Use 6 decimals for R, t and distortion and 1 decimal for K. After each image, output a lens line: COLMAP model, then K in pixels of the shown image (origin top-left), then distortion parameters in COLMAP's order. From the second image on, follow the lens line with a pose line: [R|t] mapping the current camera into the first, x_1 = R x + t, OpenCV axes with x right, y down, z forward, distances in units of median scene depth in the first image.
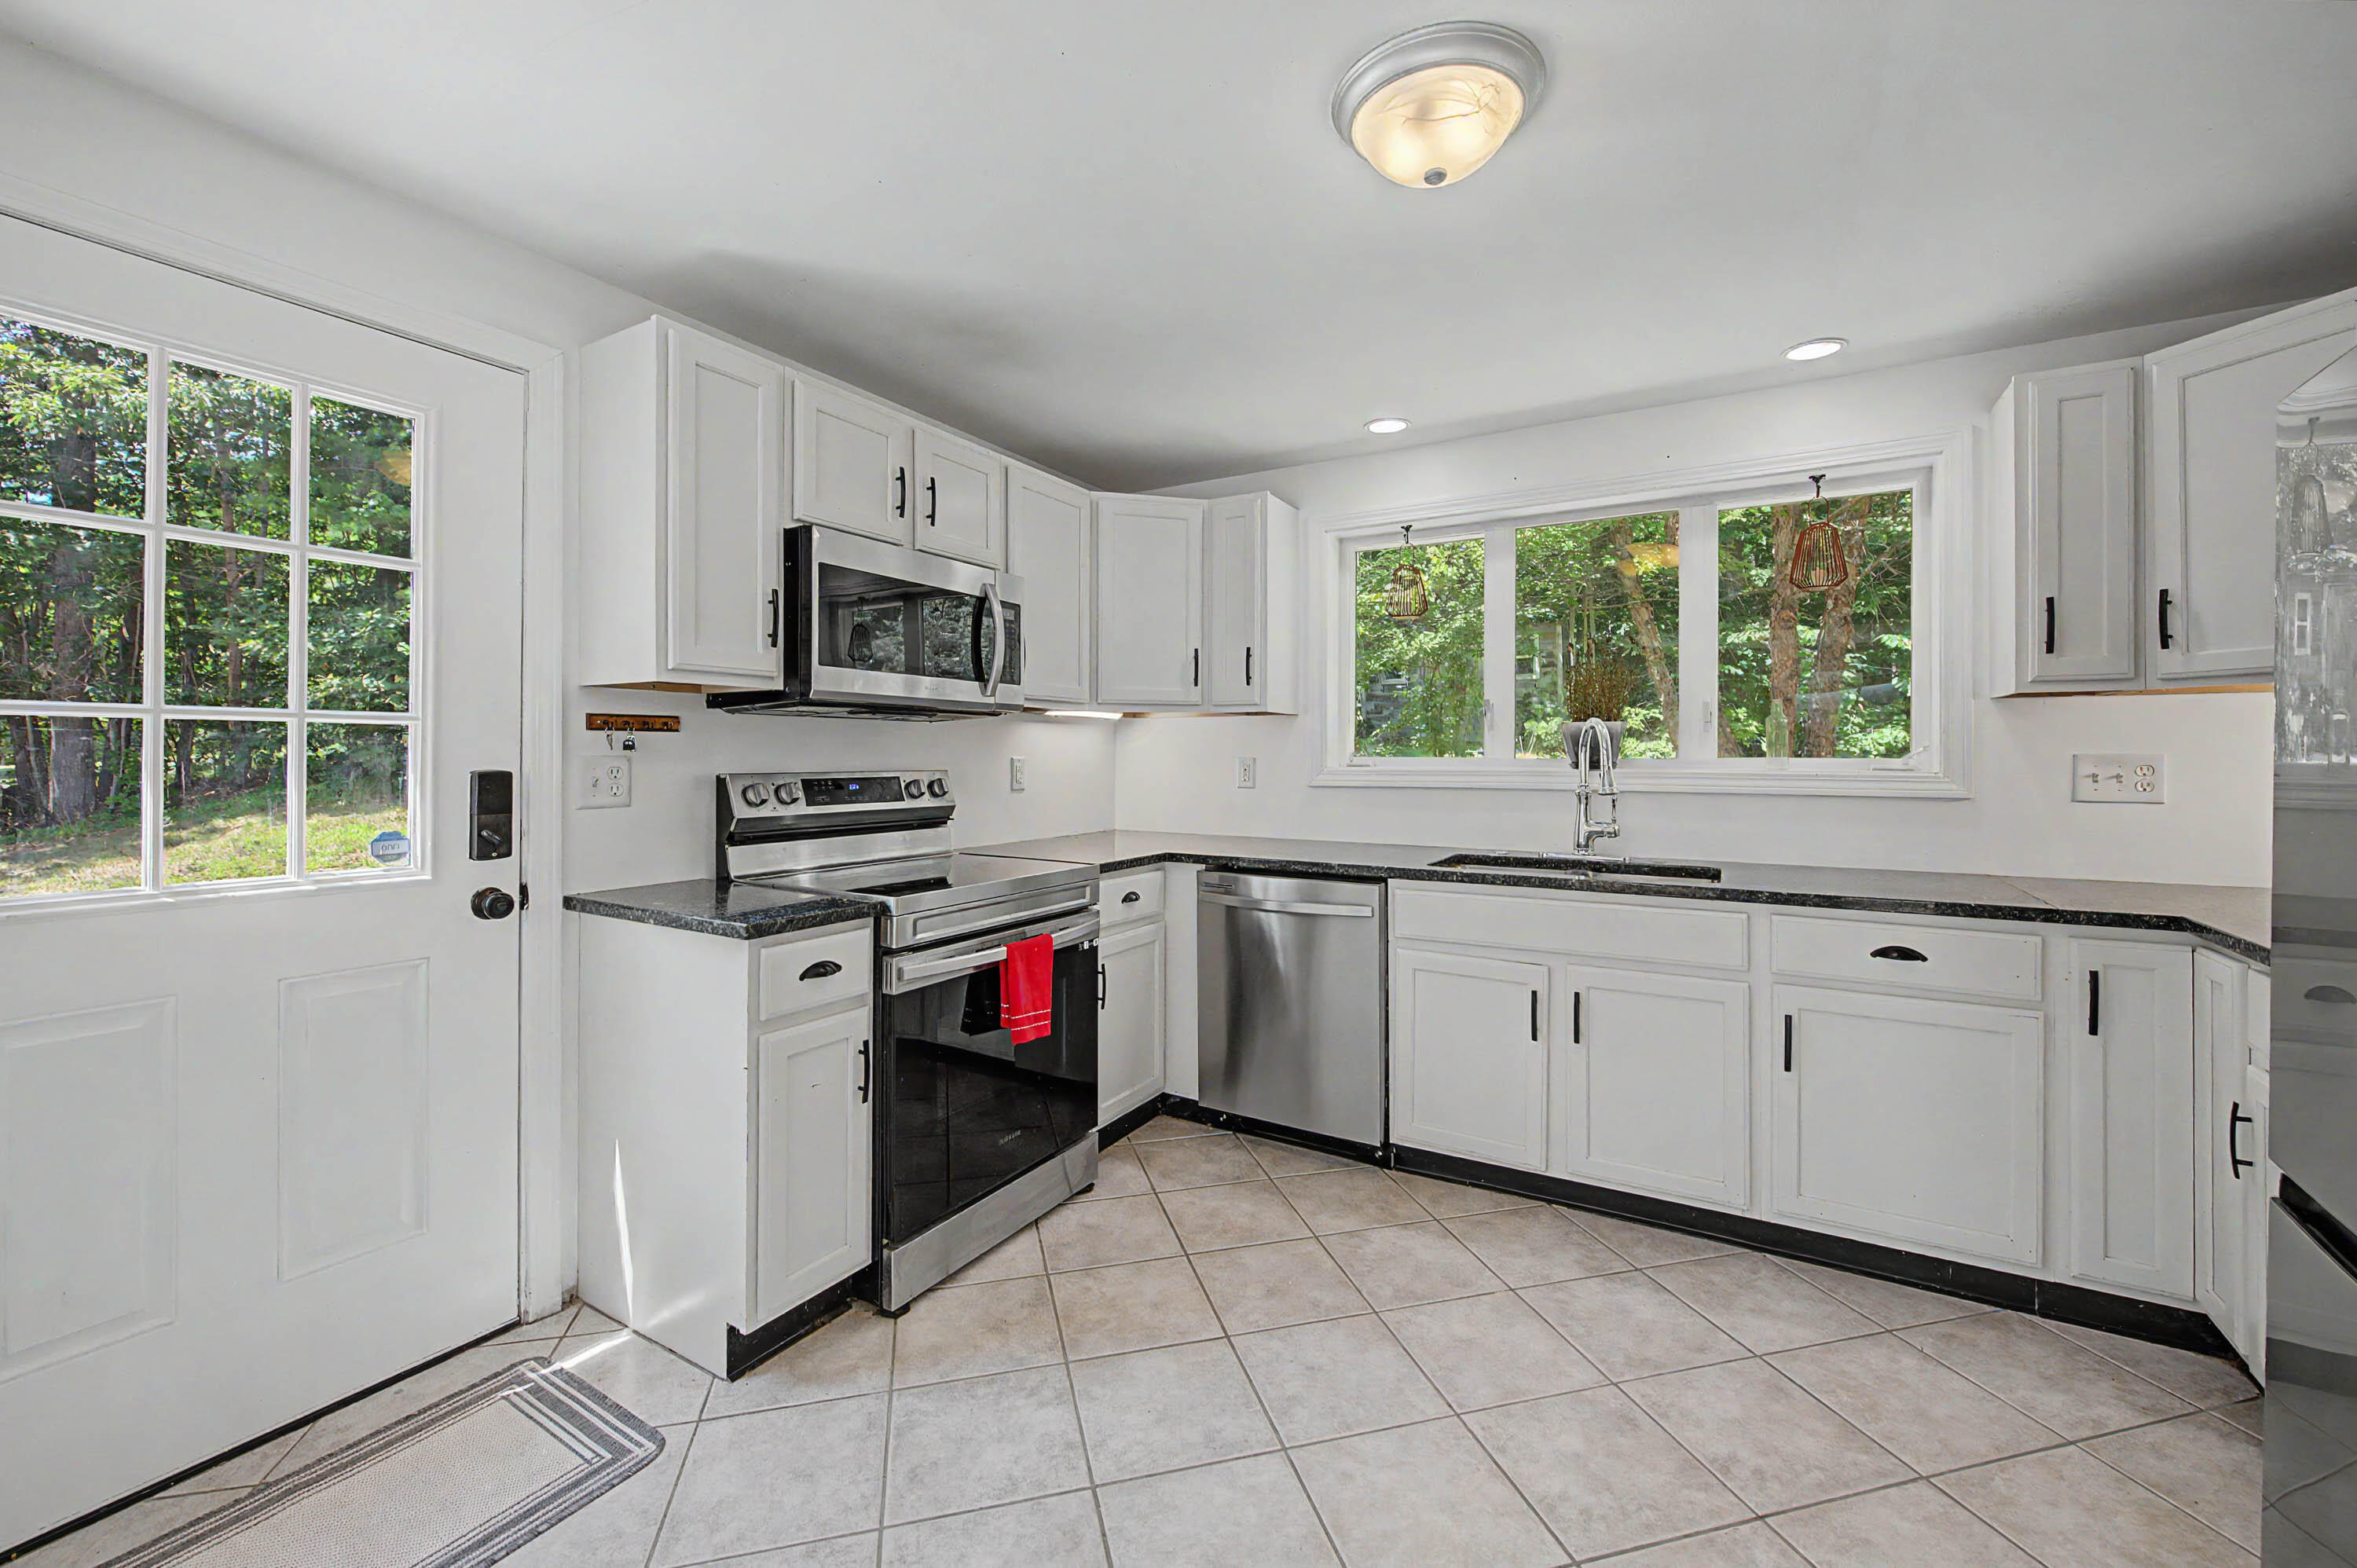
lens RADIAL K [[939.6, 0, 1177.2], [0, 939.6, 749.5], [0, 0, 1]] dist [-0.001884, -0.000093]
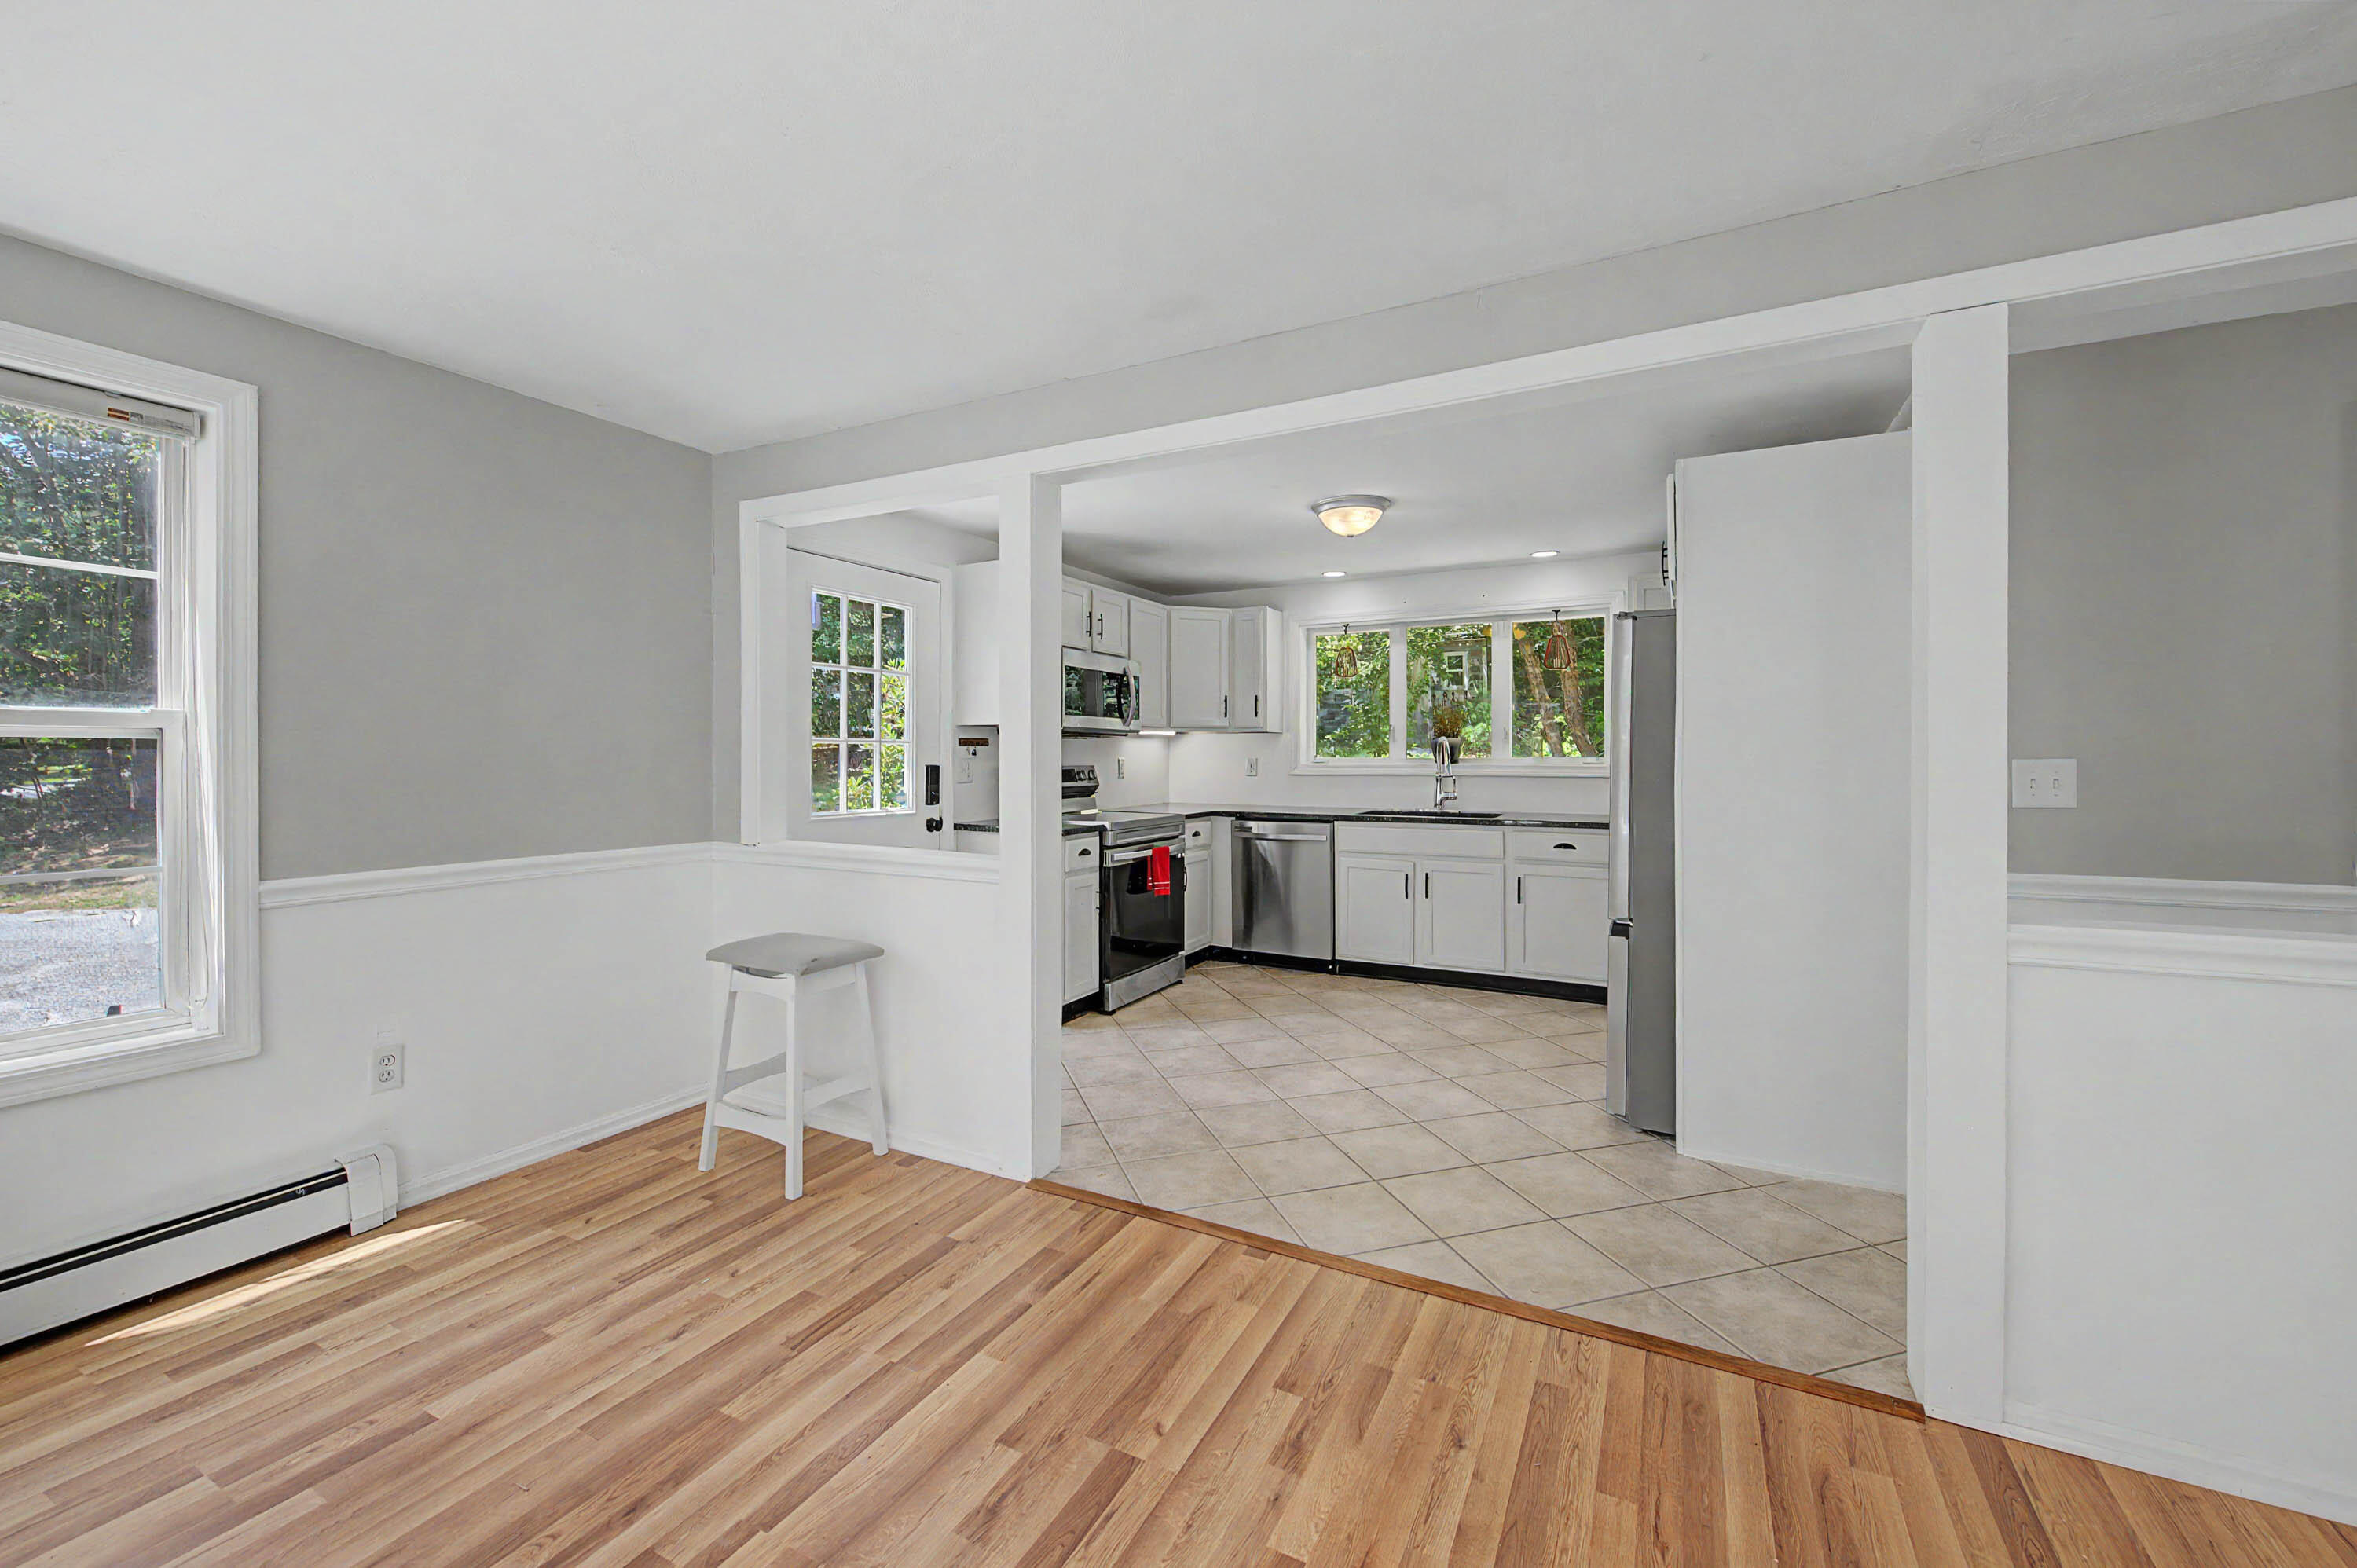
lens RADIAL K [[939.6, 0, 1180.8], [0, 939.6, 762.0], [0, 0, 1]] dist [-0.001884, -0.000093]
pose [[0.998666, -0.003704, 0.051504, -0.186745], [0.003063, 0.999917, 0.012521, -0.007515], [-0.051546, -0.012347, 0.998594, -0.894040]]
